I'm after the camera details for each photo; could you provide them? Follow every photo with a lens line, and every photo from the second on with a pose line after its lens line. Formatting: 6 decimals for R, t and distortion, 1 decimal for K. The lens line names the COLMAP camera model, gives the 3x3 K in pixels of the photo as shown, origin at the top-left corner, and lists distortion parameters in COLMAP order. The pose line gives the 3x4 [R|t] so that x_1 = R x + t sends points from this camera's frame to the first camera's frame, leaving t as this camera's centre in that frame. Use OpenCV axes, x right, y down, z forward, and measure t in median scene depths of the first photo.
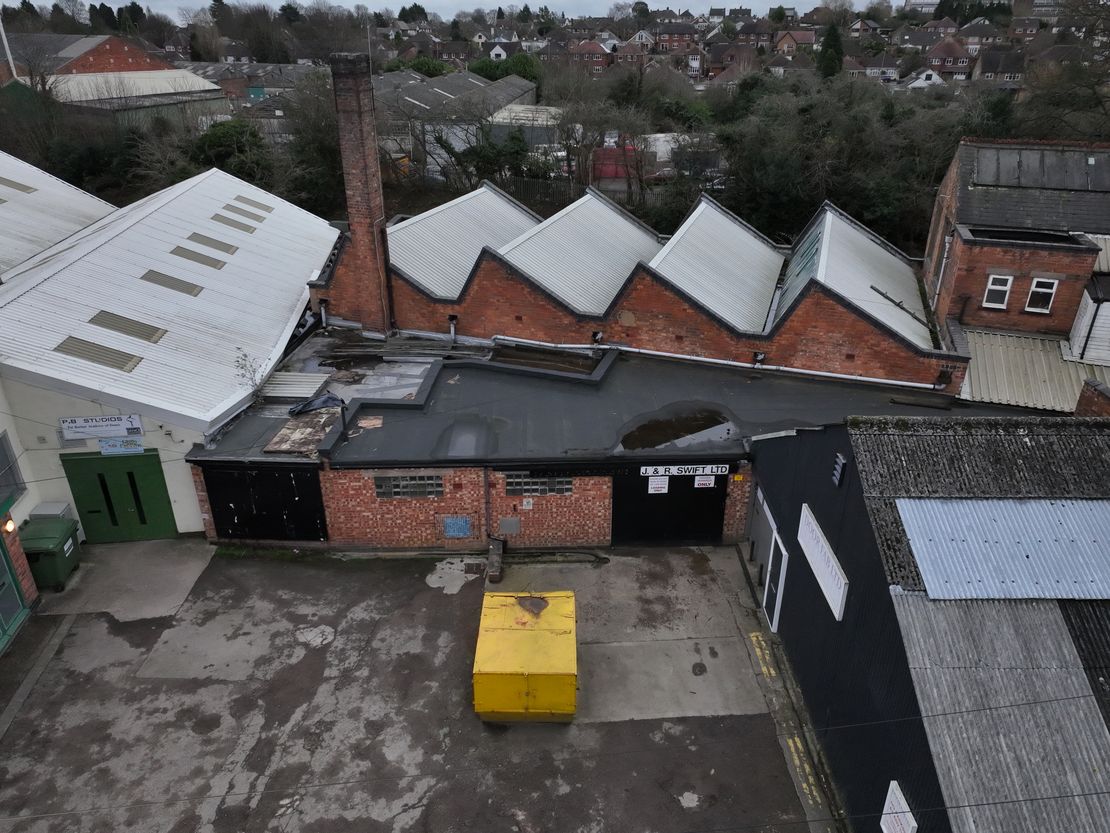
lens RADIAL K [[783.6, 0, 556.0], [0, 783.6, 415.3], [0, 0, 1]] dist [-0.001512, 0.019327]
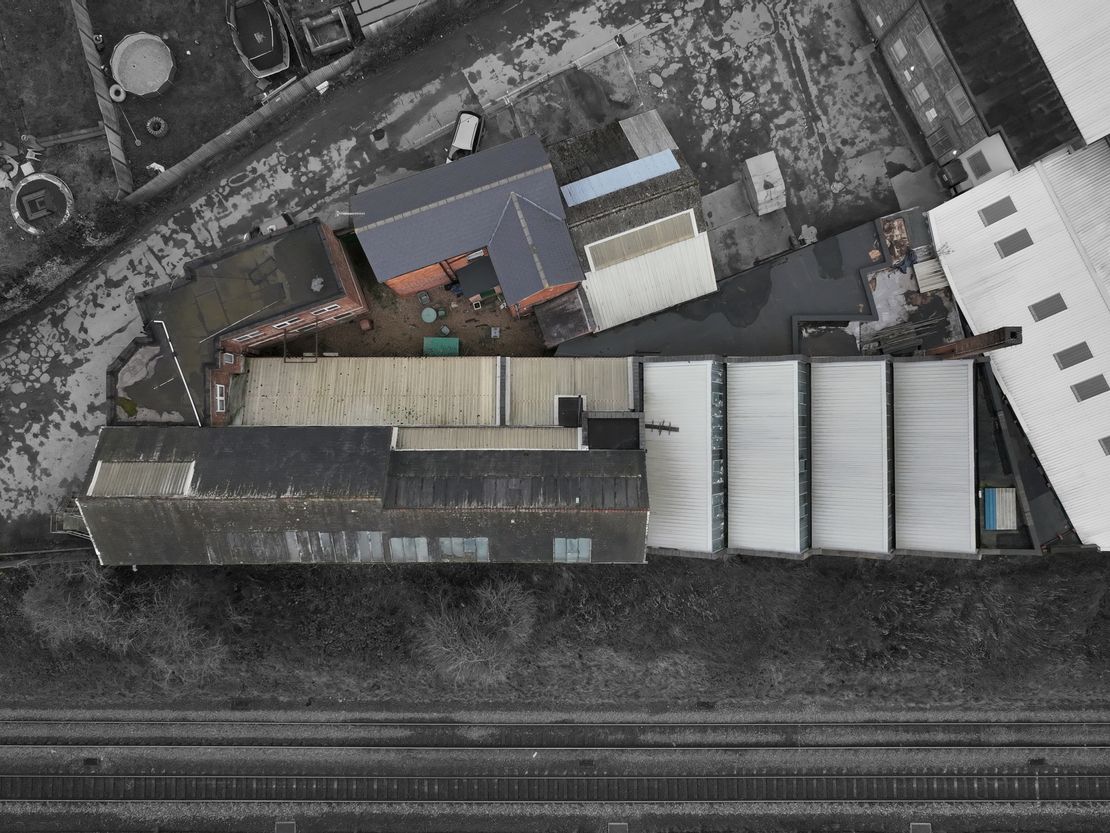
lens RADIAL K [[783.6, 0, 554.1], [0, 783.6, 417.0], [0, 0, 1]] dist [-0.001512, 0.019327]
pose [[-0.945426, 0.325546, -0.013724, 1.011656], [-0.151505, -0.401920, 0.903054, -2.548929], [0.288470, 0.855850, 0.429308, 0.178792]]
